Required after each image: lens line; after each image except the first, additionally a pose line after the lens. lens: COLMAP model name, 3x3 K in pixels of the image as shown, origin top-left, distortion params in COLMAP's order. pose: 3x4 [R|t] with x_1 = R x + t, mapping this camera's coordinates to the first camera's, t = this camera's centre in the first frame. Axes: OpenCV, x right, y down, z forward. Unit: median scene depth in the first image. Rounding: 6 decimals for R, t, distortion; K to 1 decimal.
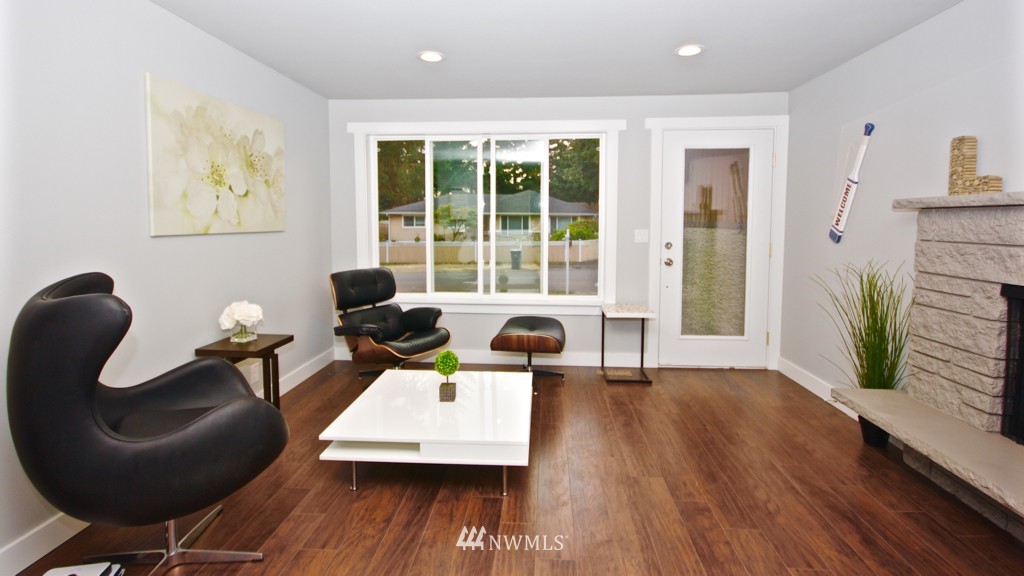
lens RADIAL K [[471.9, 0, 517.1], [0, 471.9, 249.0], [0, 0, 1]] dist [-0.005665, -0.002600]
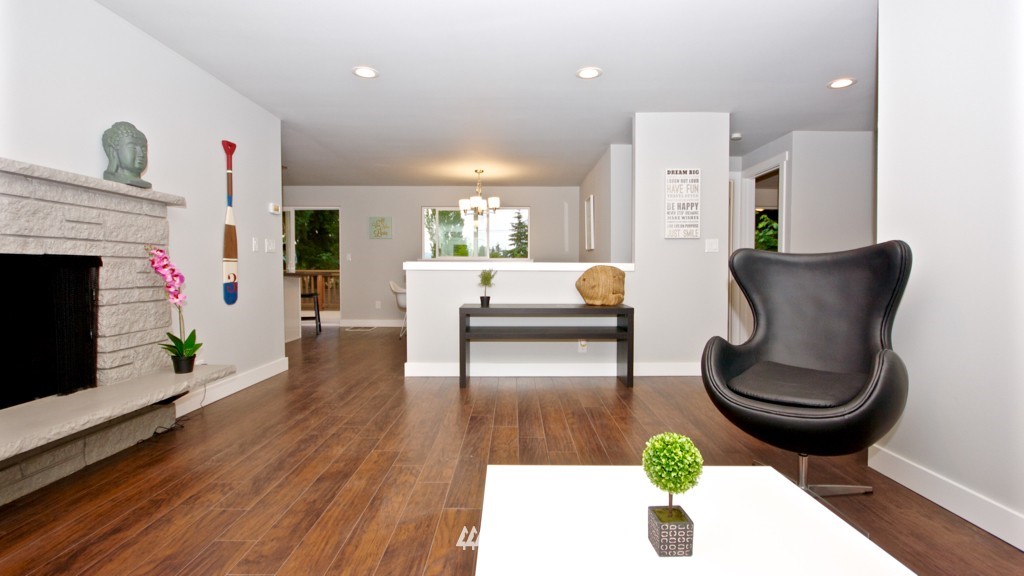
lens RADIAL K [[471.9, 0, 519.7], [0, 471.9, 289.0], [0, 0, 1]] dist [-0.005665, -0.002600]
pose [[-0.996893, -0.003166, -0.078710, 0.021972], [-0.011069, 0.994909, 0.100166, 0.032967], [0.077992, 0.100726, -0.991853, 1.217857]]
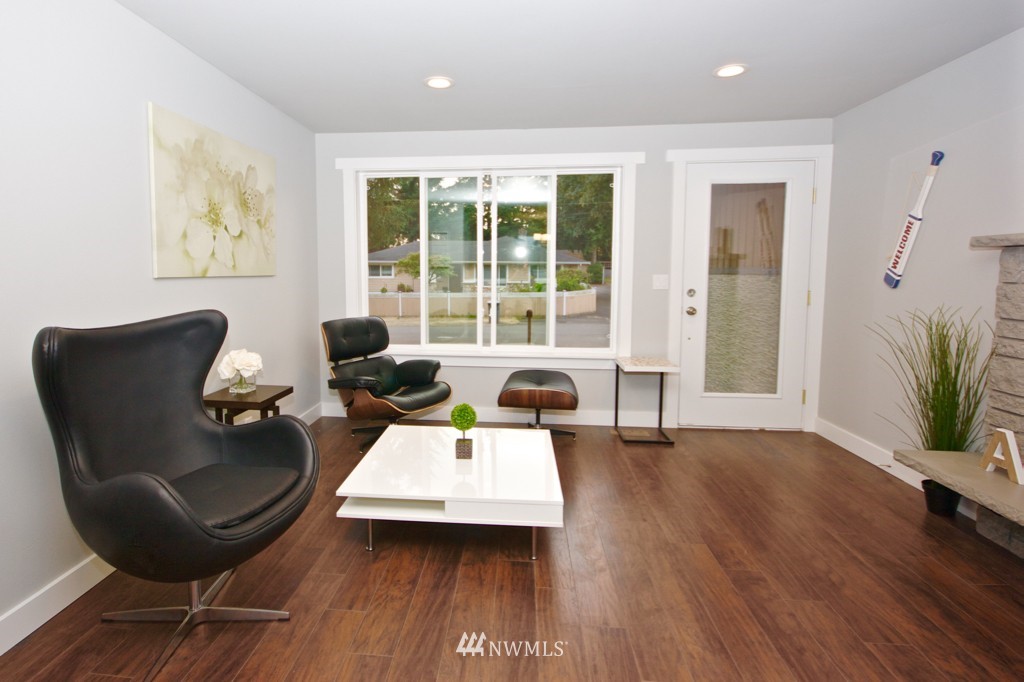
lens RADIAL K [[519.5, 0, 466.2], [0, 519.5, 312.8], [0, 0, 1]] dist [0.000174, -0.009395]
pose [[0.999023, 0.002077, -0.044149, -0.086346], [-0.001147, 0.999777, 0.021080, 0.014711], [0.044183, -0.021008, 0.998803, -0.007198]]
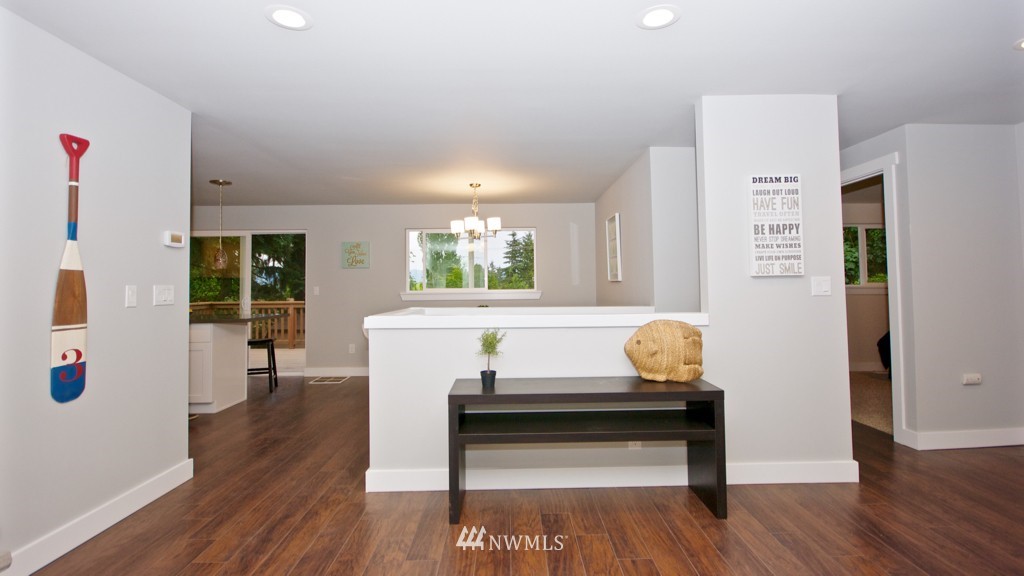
lens RADIAL K [[471.9, 0, 517.0], [0, 471.9, 270.9], [0, 0, 1]] dist [-0.005665, -0.002600]
pose [[-0.996326, 0.002997, -0.085590, 0.035150], [0.000707, 0.999642, 0.026765, -0.018767], [0.085640, 0.026606, -0.995971, 0.739794]]
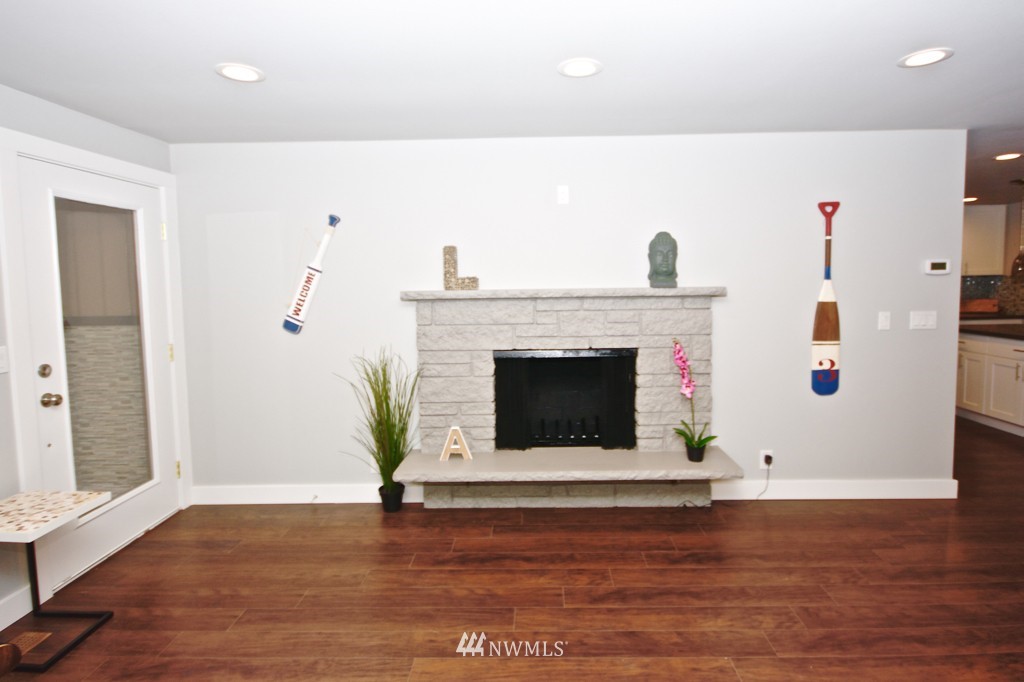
lens RADIAL K [[517.3, 0, 524.0], [0, 517.3, 319.6], [0, 0, 1]] dist [-0.004956, -0.001010]
pose [[-0.048666, -0.076833, 0.995856, -0.401312], [0.074243, 0.994000, 0.080318, -0.098984], [-0.996052, 0.077844, -0.042670, 0.645463]]
